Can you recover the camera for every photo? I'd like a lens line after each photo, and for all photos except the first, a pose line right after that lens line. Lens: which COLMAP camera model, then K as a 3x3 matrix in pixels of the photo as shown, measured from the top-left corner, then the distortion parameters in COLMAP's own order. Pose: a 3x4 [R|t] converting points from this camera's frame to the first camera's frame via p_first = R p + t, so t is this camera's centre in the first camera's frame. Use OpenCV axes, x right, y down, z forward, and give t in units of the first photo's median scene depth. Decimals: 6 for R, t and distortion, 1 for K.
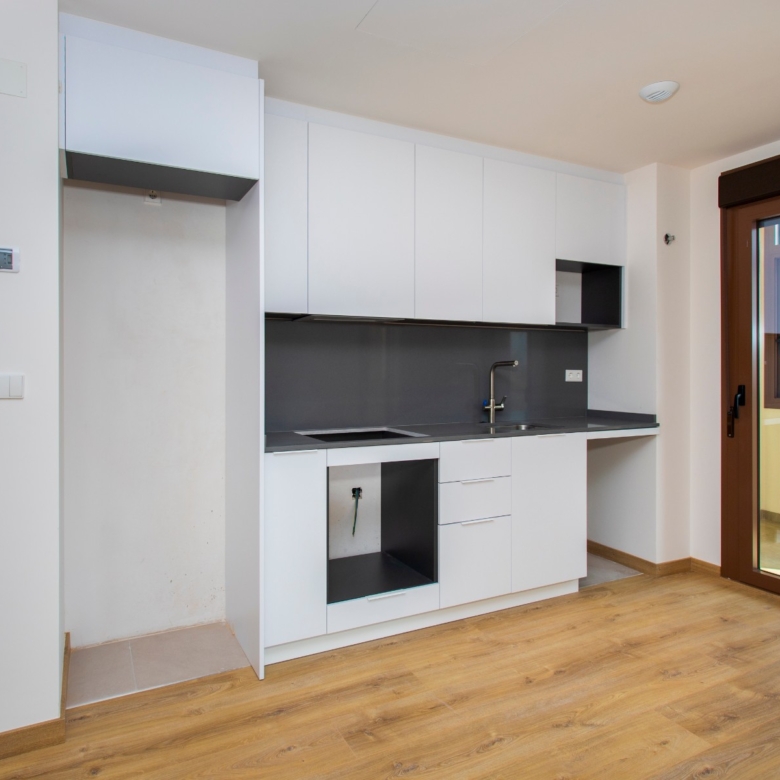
lens RADIAL K [[554.6, 0, 372.6], [0, 554.6, 371.7], [0, 0, 1]] dist [-0.004235, 0.009791]
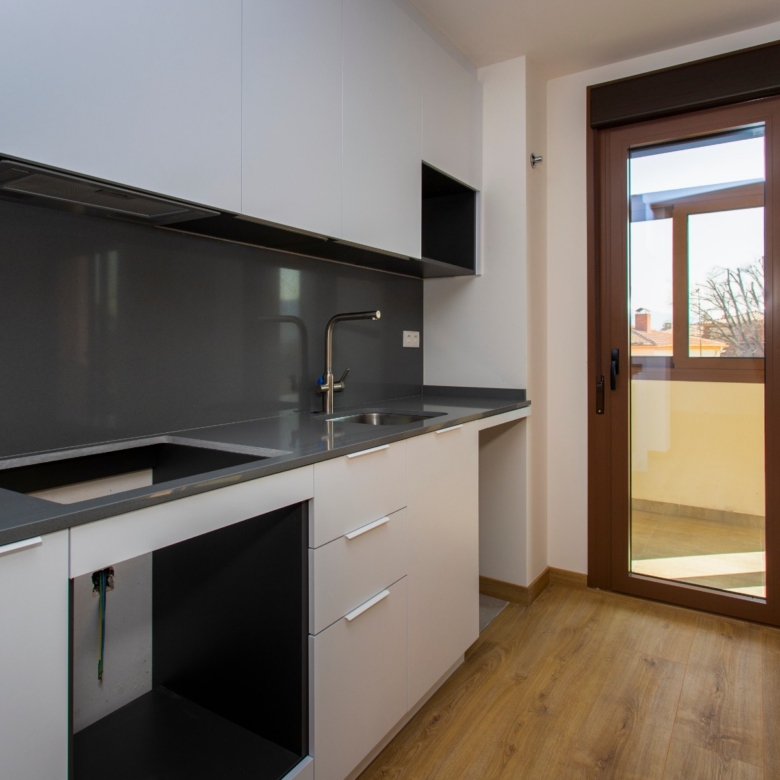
lens RADIAL K [[578.6, 0, 358.9], [0, 578.6, 343.1], [0, 0, 1]] dist [0.002919, -0.001076]
pose [[0.876442, 0.000263, 0.481507, -0.083035], [0.003897, 0.999963, -0.007640, 0.024396], [-0.481491, 0.008573, 0.876409, 0.509525]]
